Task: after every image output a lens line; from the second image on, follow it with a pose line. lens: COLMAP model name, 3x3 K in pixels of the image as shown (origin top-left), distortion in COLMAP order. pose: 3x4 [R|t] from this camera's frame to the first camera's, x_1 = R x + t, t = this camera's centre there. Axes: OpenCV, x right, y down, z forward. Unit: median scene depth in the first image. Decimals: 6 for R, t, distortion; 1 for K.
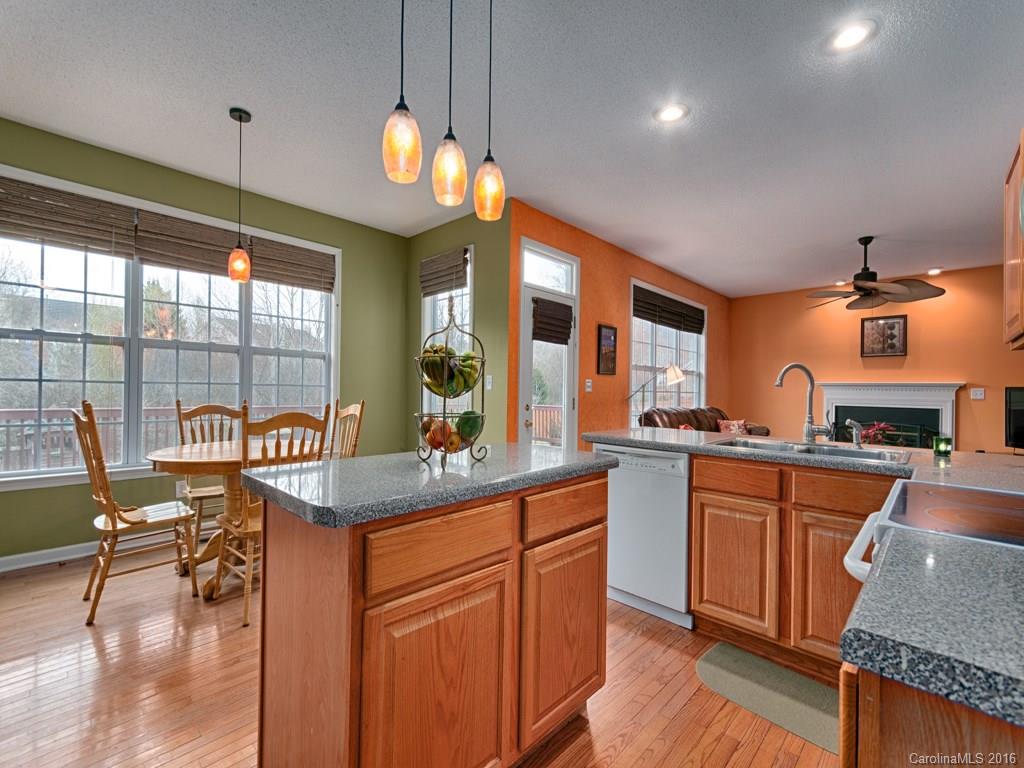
lens RADIAL K [[453.0, 0, 512.9], [0, 453.0, 380.5], [0, 0, 1]] dist [0.000758, -0.001772]
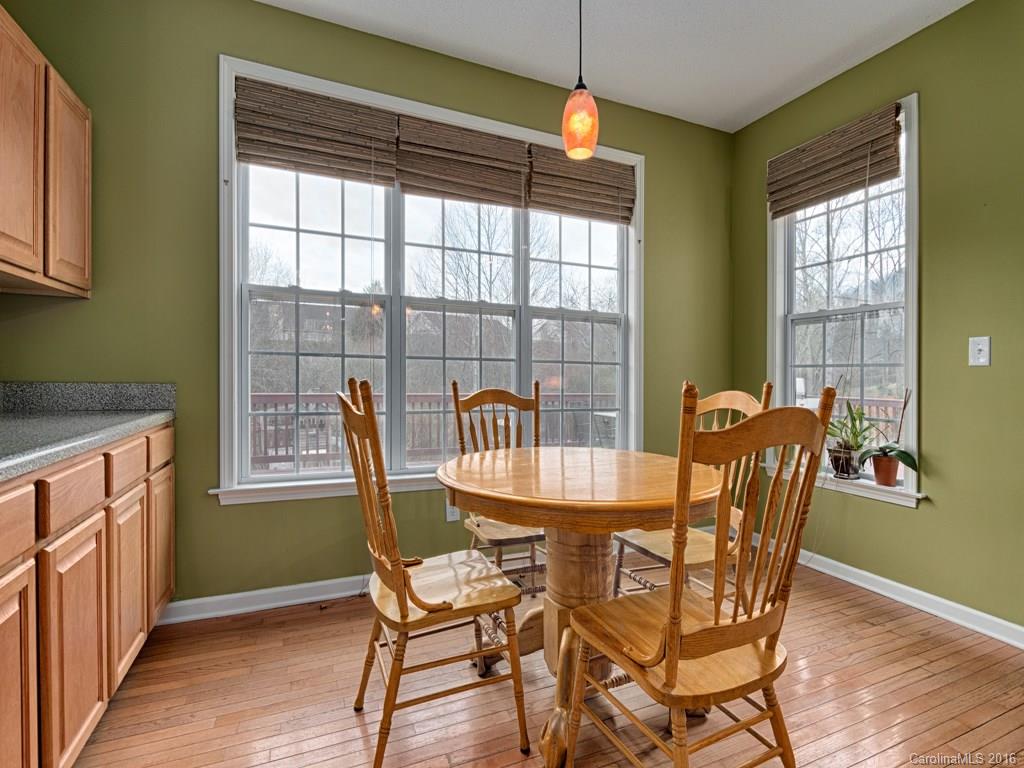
lens RADIAL K [[471.7, 0, 510.1], [0, 471.7, 379.6], [0, 0, 1]] dist [-0.000709, -0.000690]
pose [[0.925218, 0.004086, -0.379415, -0.380818], [0.003372, 0.999814, 0.018991, 0.026025], [0.379422, -0.018850, 0.925032, 0.369668]]
